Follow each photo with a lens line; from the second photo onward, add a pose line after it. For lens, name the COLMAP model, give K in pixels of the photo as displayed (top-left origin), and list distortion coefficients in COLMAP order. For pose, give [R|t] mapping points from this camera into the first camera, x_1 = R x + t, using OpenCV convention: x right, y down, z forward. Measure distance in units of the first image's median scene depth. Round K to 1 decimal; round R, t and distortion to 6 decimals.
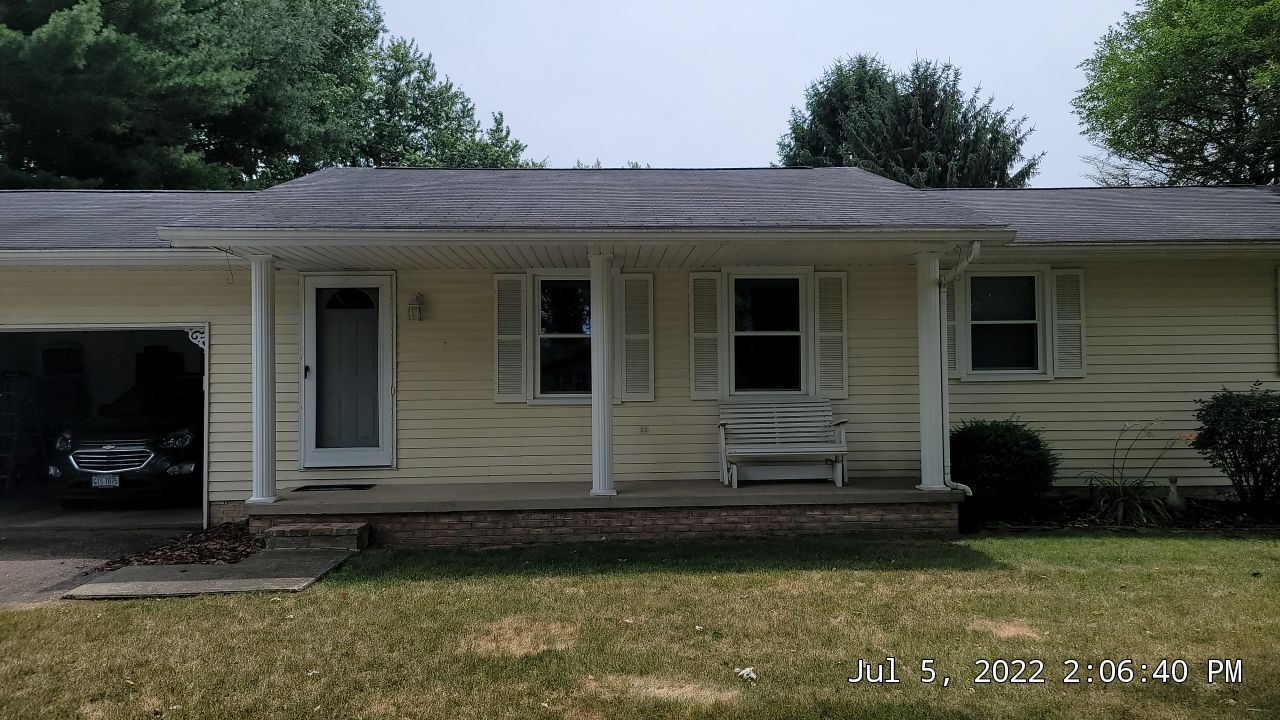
lens RADIAL K [[932.8, 0, 637.7], [0, 932.8, 358.1], [0, 0, 1]] dist [0.086746, -0.063578]
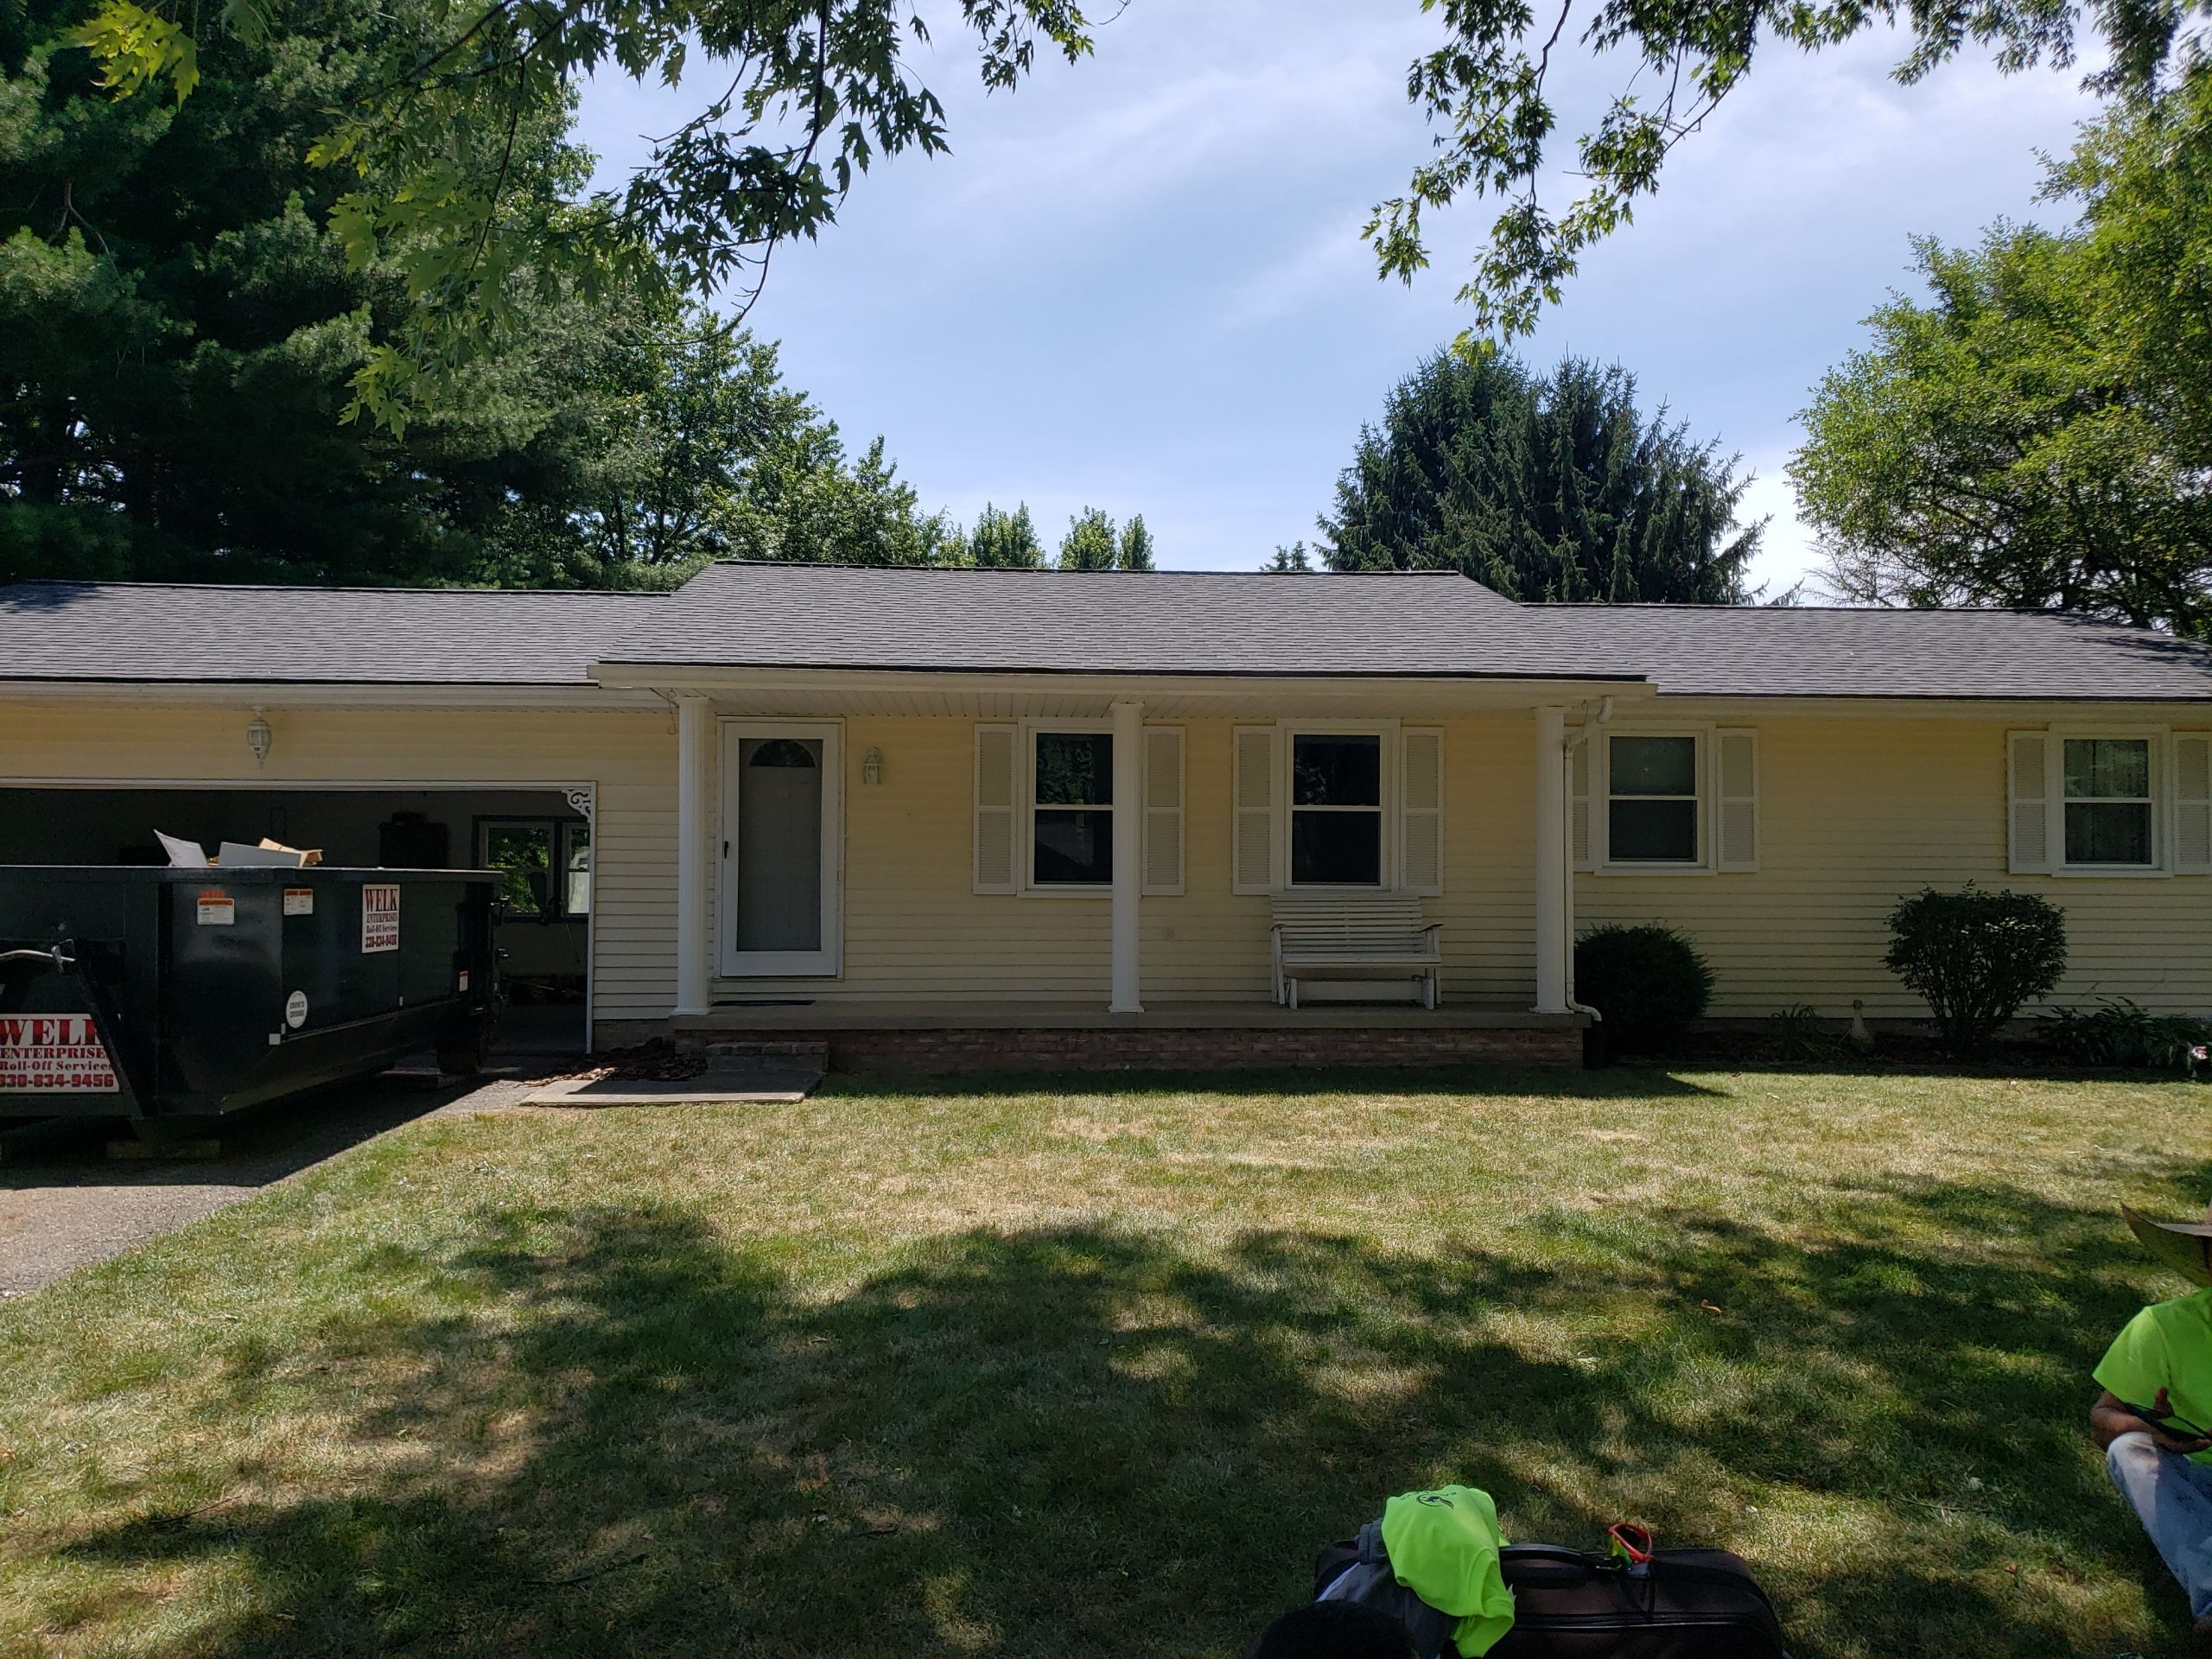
lens RADIAL K [[1701.5, 0, 1083.1], [0, 1701.5, 849.4], [0, 0, 1]] dist [0.041677, -0.024621]
pose [[0.999827, 0.015252, 0.010634, -0.079302], [-0.015269, 0.999882, 0.001445, 0.007971], [-0.010611, -0.001607, 0.999942, -0.359875]]
